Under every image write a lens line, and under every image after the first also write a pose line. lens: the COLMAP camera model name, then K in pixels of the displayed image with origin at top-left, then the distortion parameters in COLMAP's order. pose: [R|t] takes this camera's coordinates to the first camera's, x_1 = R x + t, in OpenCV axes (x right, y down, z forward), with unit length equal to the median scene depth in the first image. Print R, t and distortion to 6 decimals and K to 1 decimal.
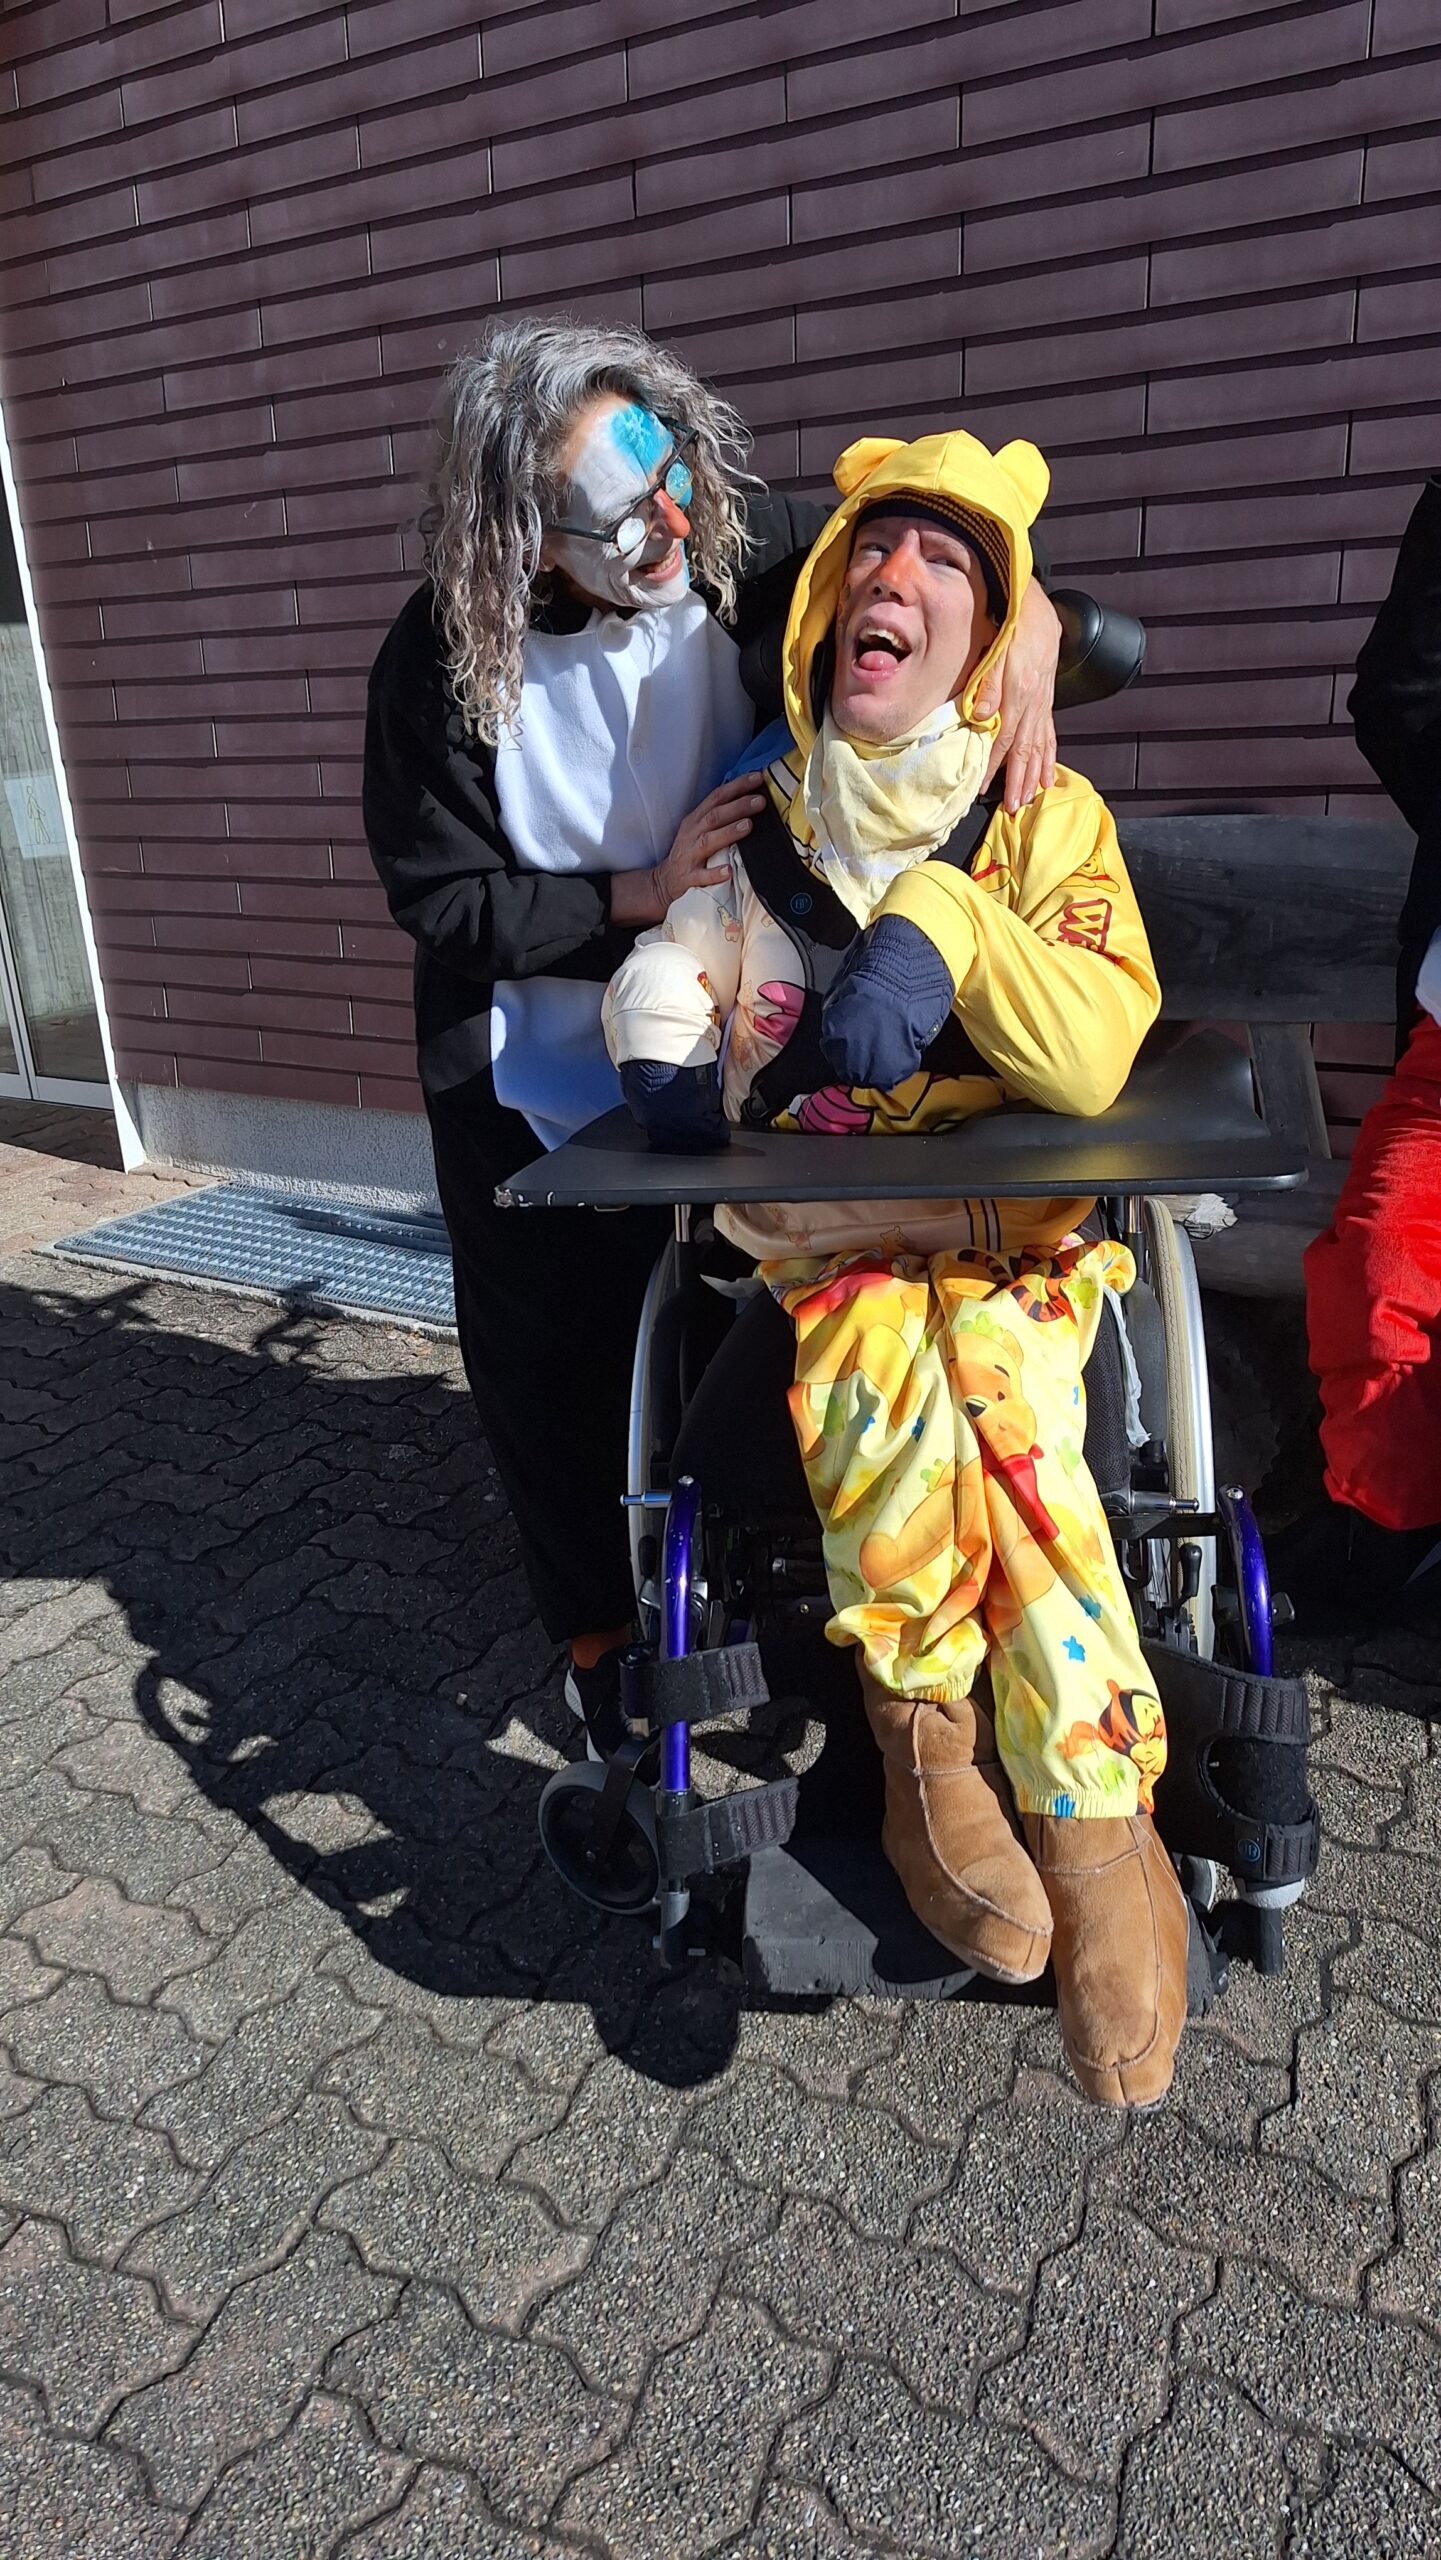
lens RADIAL K [[1756.7, 0, 743.2], [0, 1756.7, 1266.9], [0, 0, 1]] dist [0.052076, -0.058701]
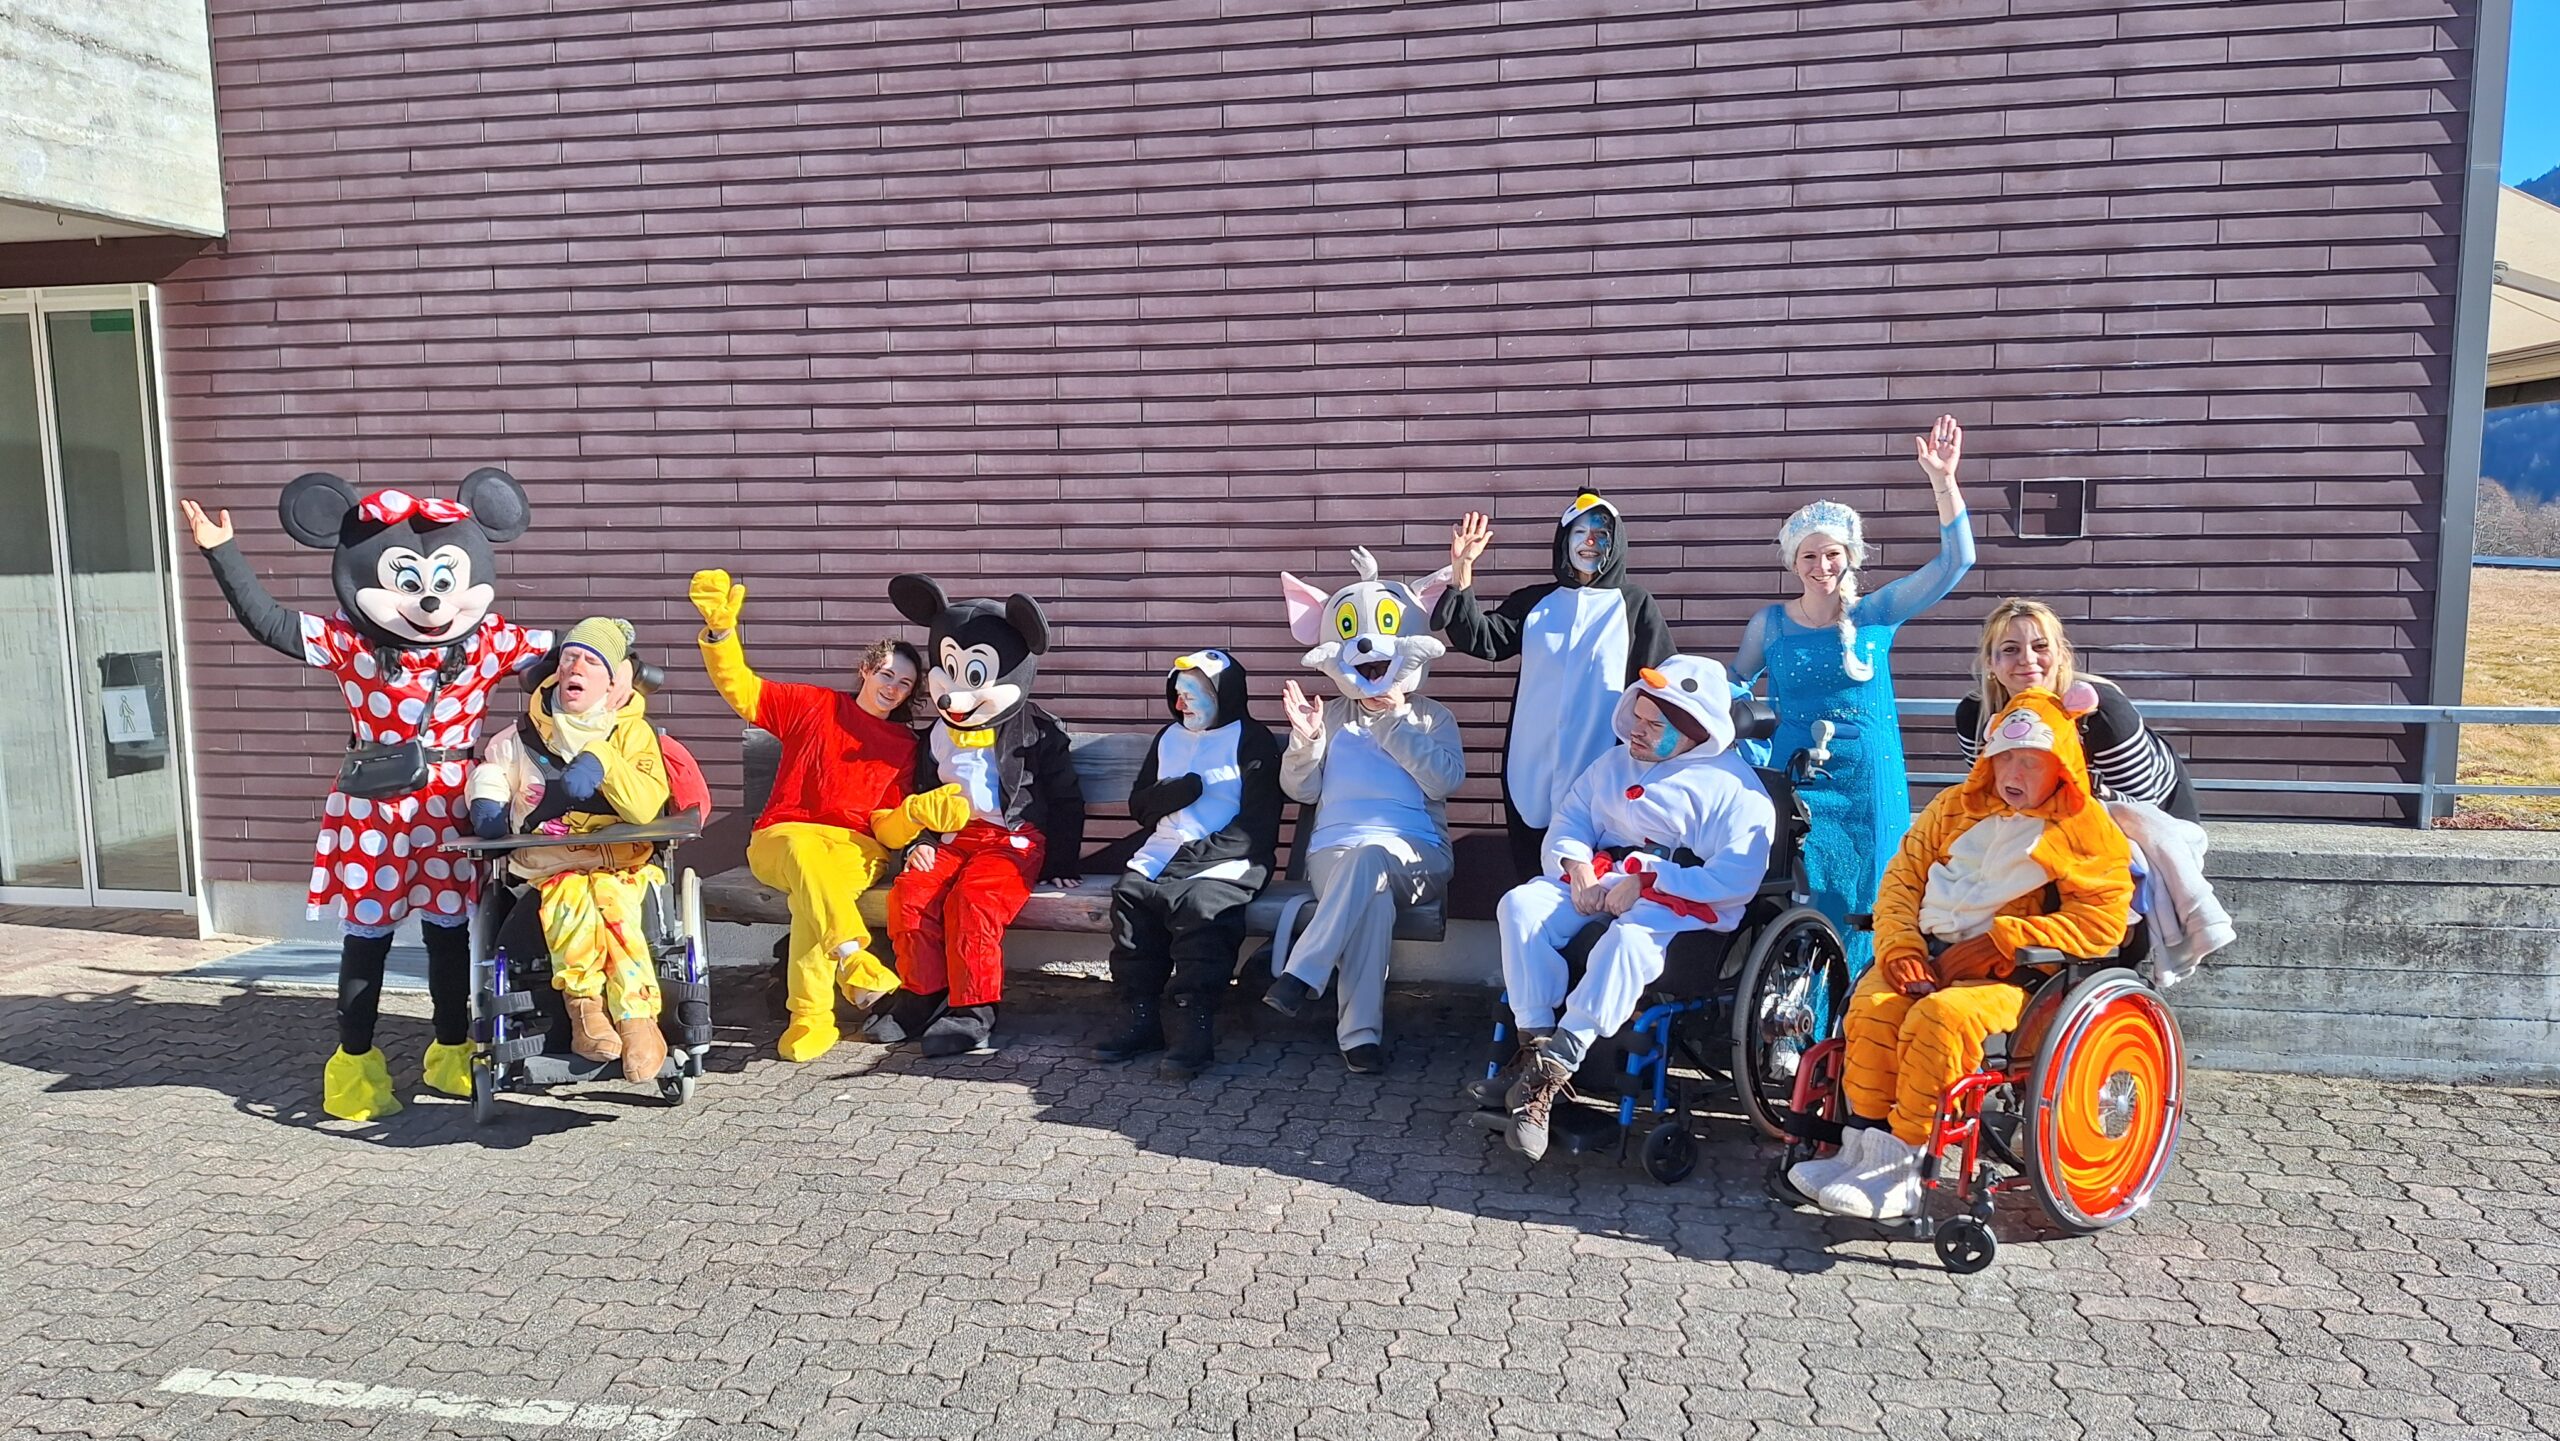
lens RADIAL K [[1756.7, 0, 1293.1], [0, 1756.7, 750.4], [0, 0, 1]] dist [0.052076, -0.058701]
pose [[0.931371, 0.003203, 0.364058, -0.061159], [0.077200, 0.975484, -0.206084, 0.446186], [-0.355793, 0.220046, 0.908290, -1.967924]]
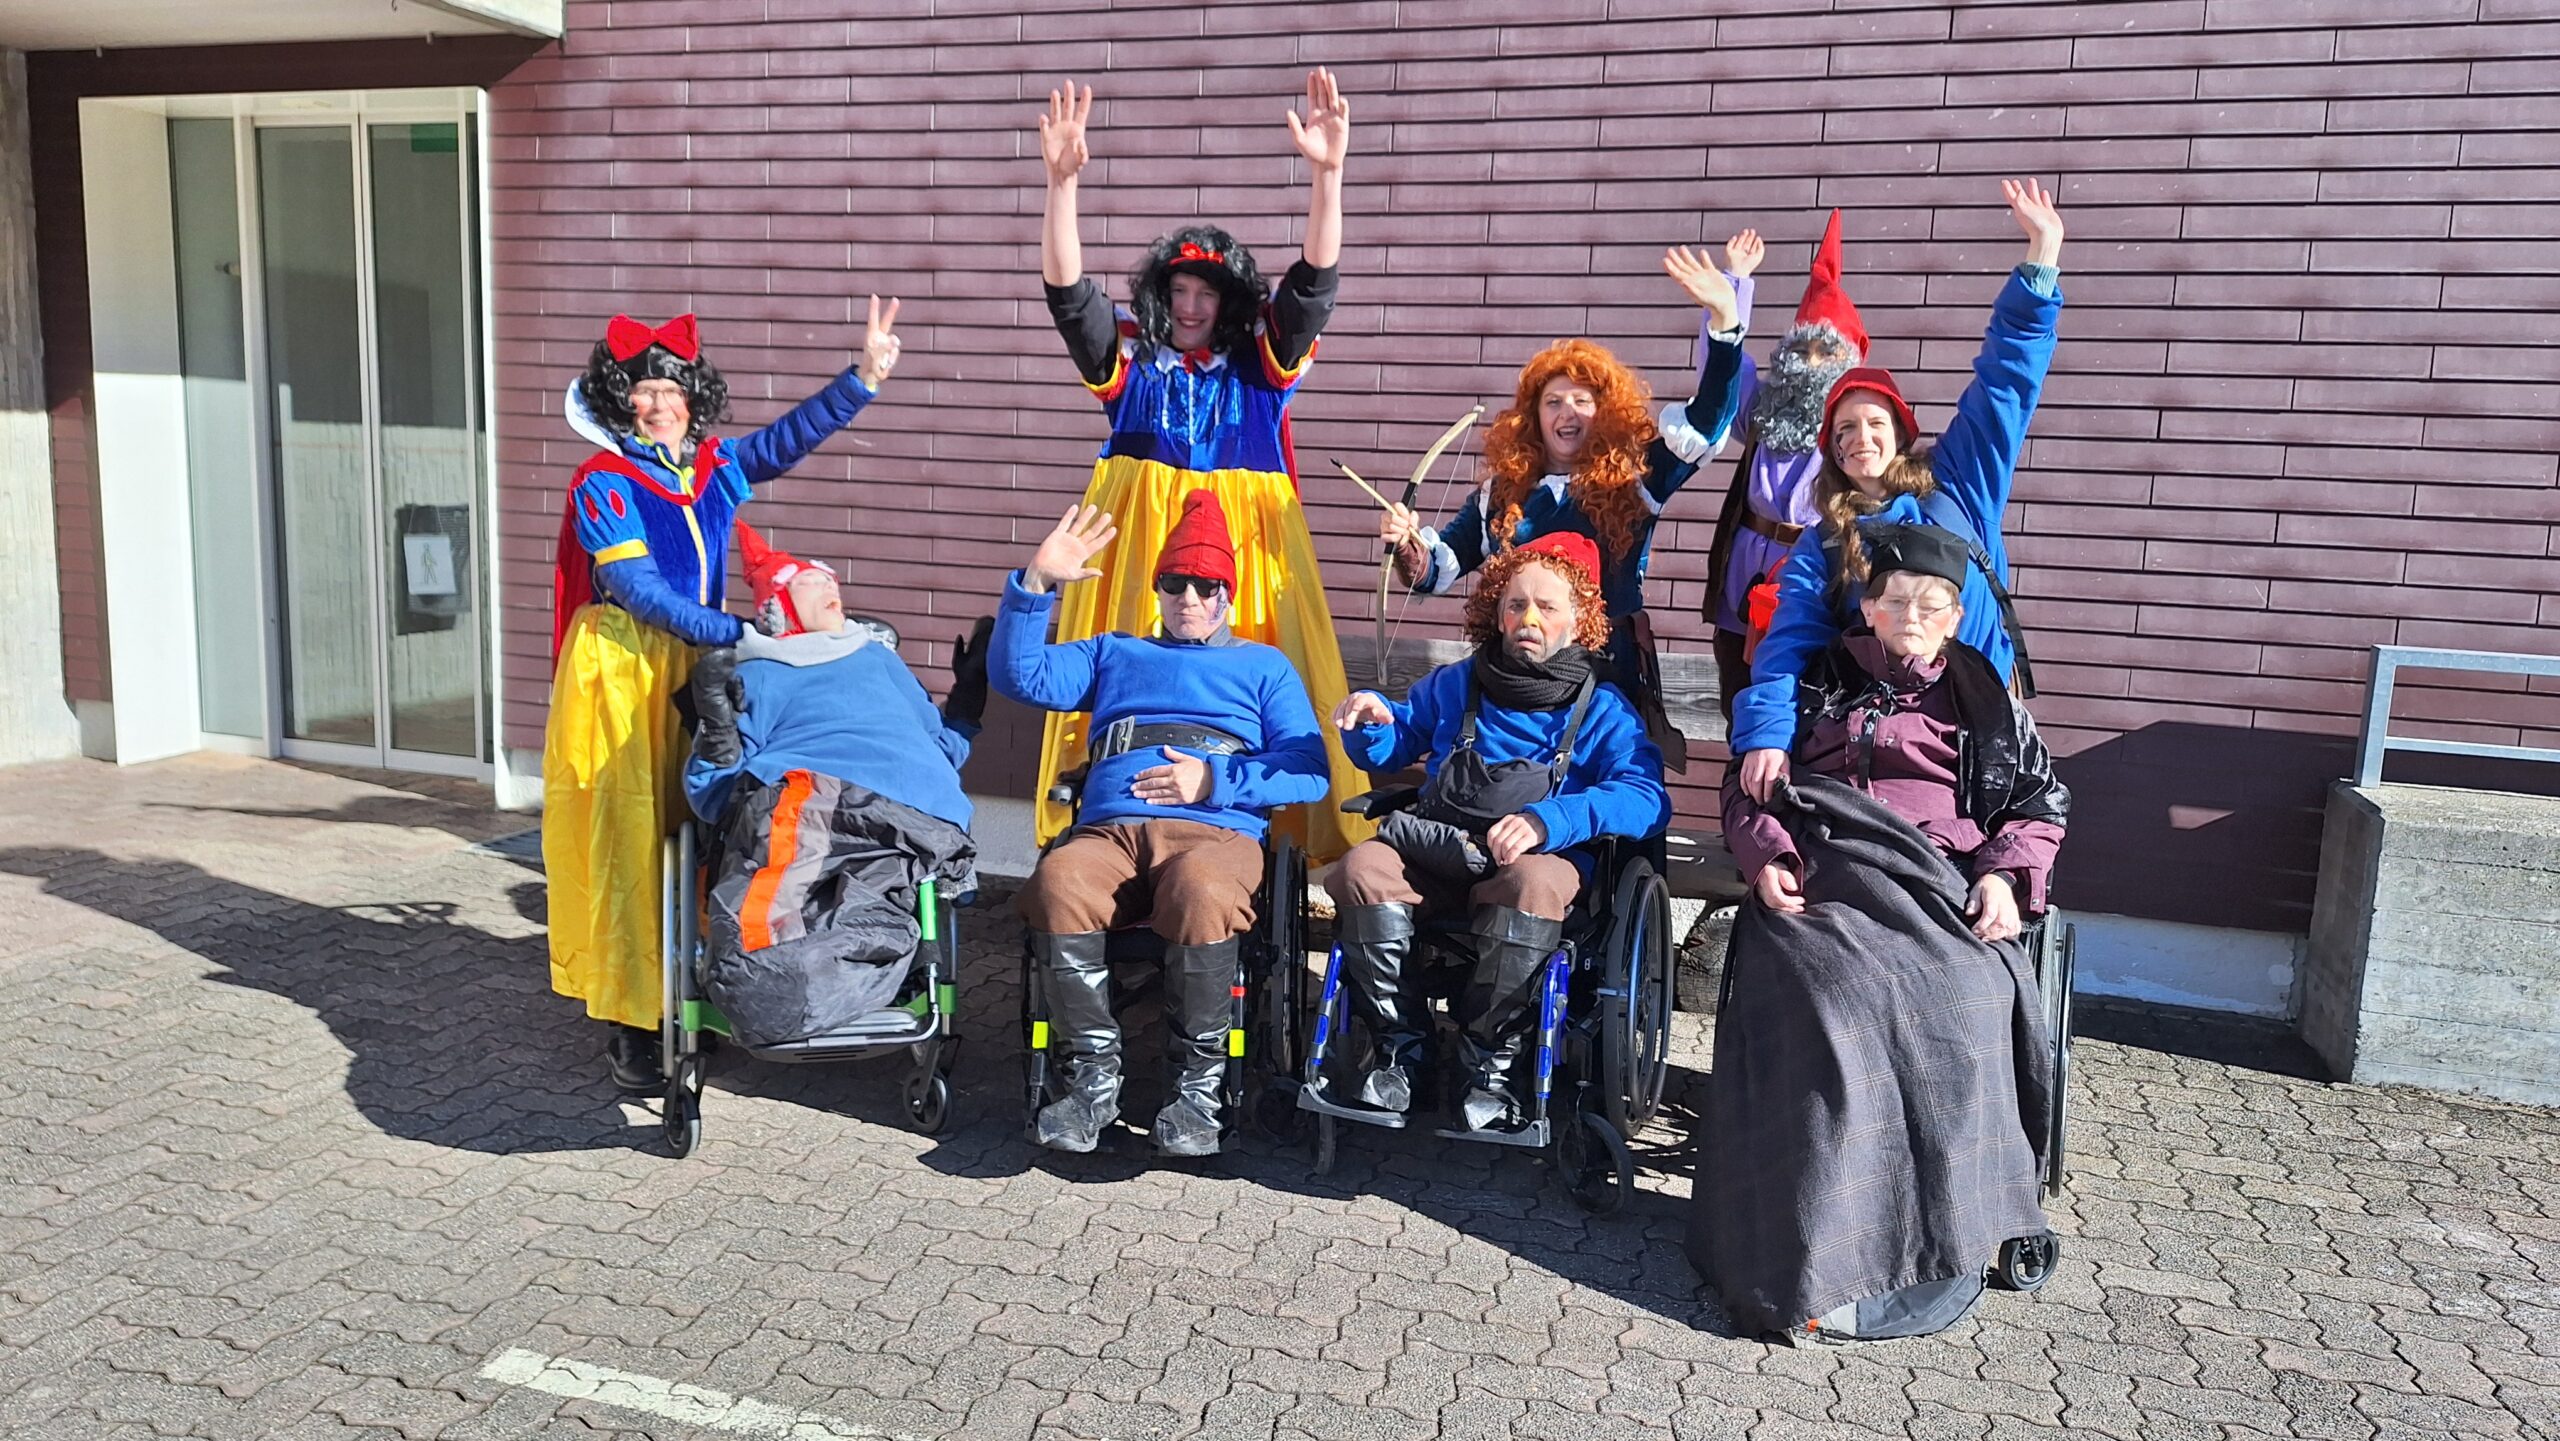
lens RADIAL K [[1756.7, 0, 1289.4], [0, 1756.7, 728.0], [0, 0, 1]] dist [0.052076, -0.058701]
pose [[0.963886, 0.056854, 0.260177, -0.262612], [-0.007186, 0.982143, -0.187997, 0.365653], [-0.266219, 0.179338, 0.947083, -1.355624]]
